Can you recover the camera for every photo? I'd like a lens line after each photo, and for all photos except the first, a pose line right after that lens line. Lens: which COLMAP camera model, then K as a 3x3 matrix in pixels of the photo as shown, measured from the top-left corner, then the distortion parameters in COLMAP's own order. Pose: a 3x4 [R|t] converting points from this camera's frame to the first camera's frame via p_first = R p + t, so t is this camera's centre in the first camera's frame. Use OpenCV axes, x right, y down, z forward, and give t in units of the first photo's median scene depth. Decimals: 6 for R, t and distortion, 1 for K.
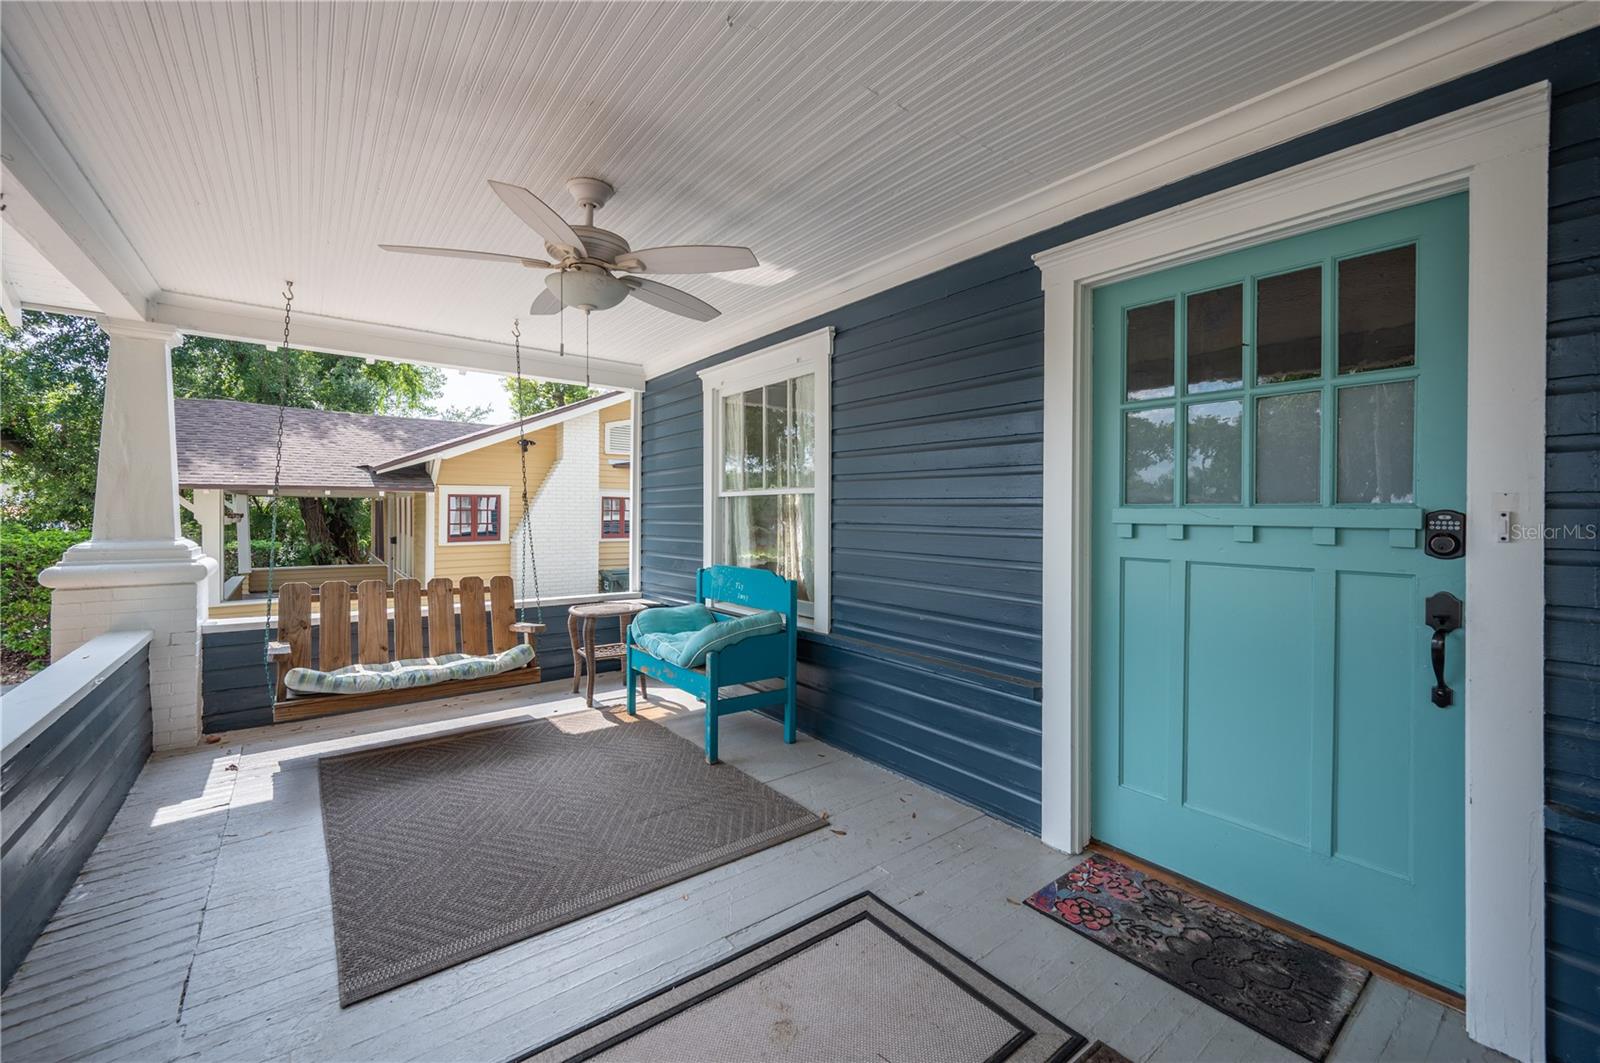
lens RADIAL K [[642.8, 0, 820.2], [0, 642.8, 510.5], [0, 0, 1]] dist [-0.002533, -0.000488]
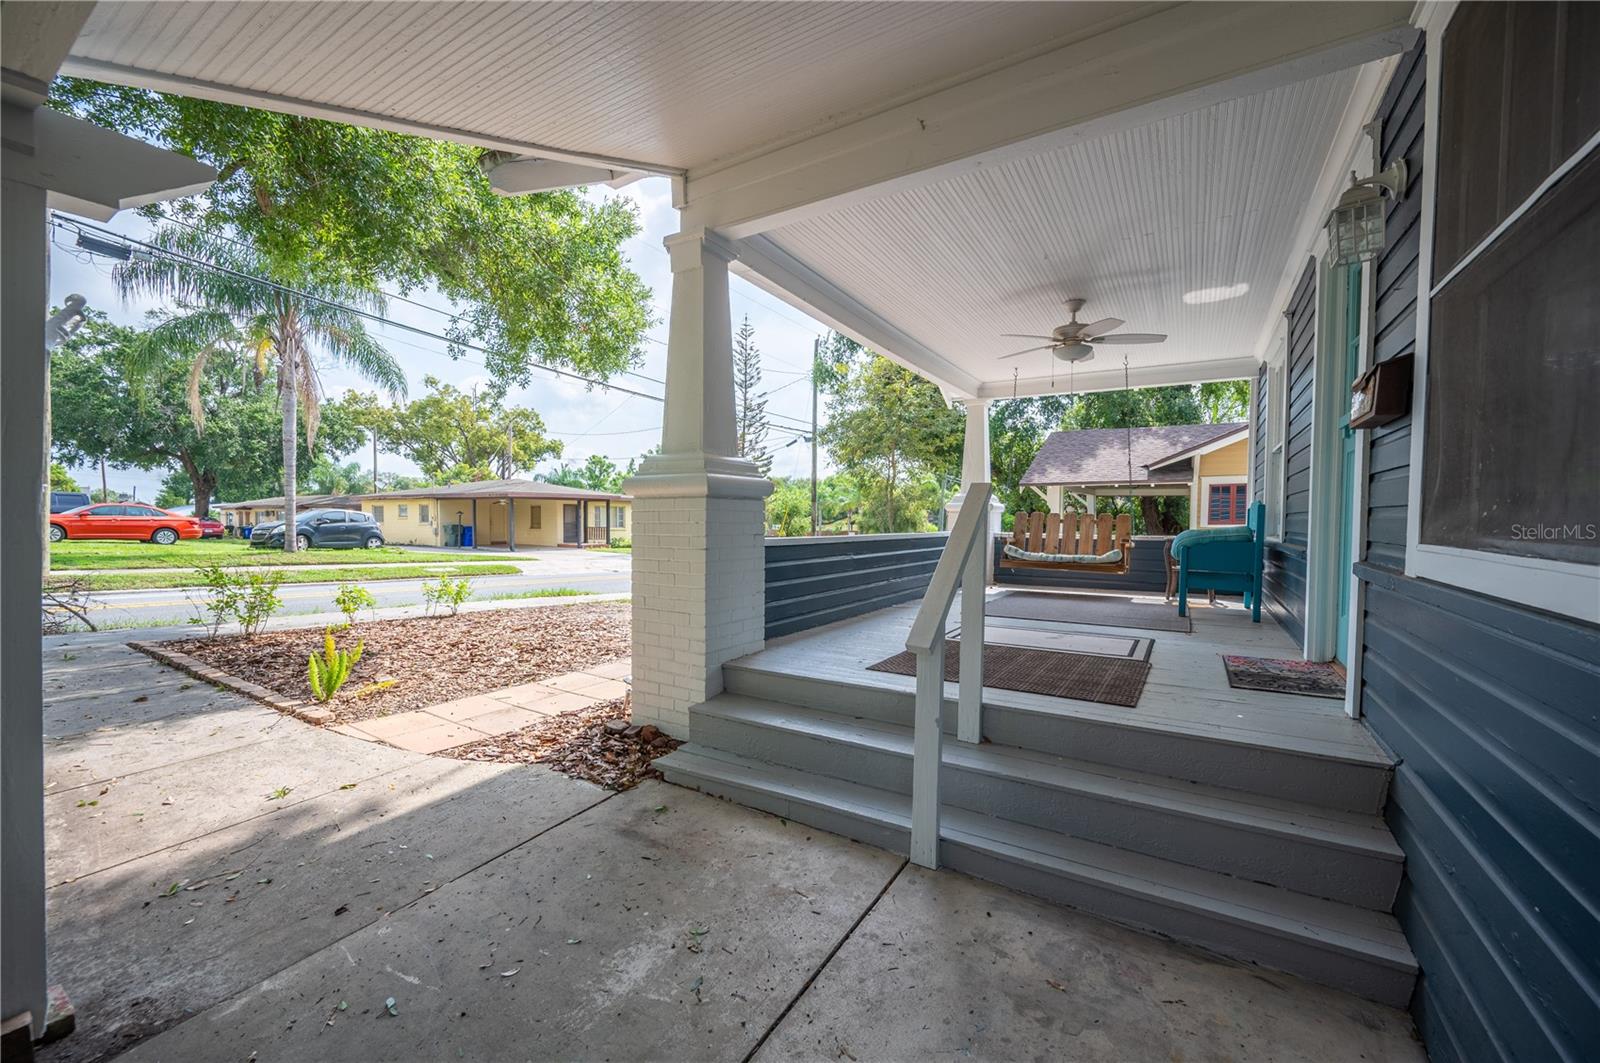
lens RADIAL K [[642.8, 0, 797.2], [0, 642.8, 530.2], [0, 0, 1]] dist [-0.002533, -0.000488]
pose [[0.330940, 0.015563, -0.943523, 0.908847], [-0.007514, 0.999876, 0.013856, 0.150389], [0.943622, 0.002504, 0.331016, -0.375495]]
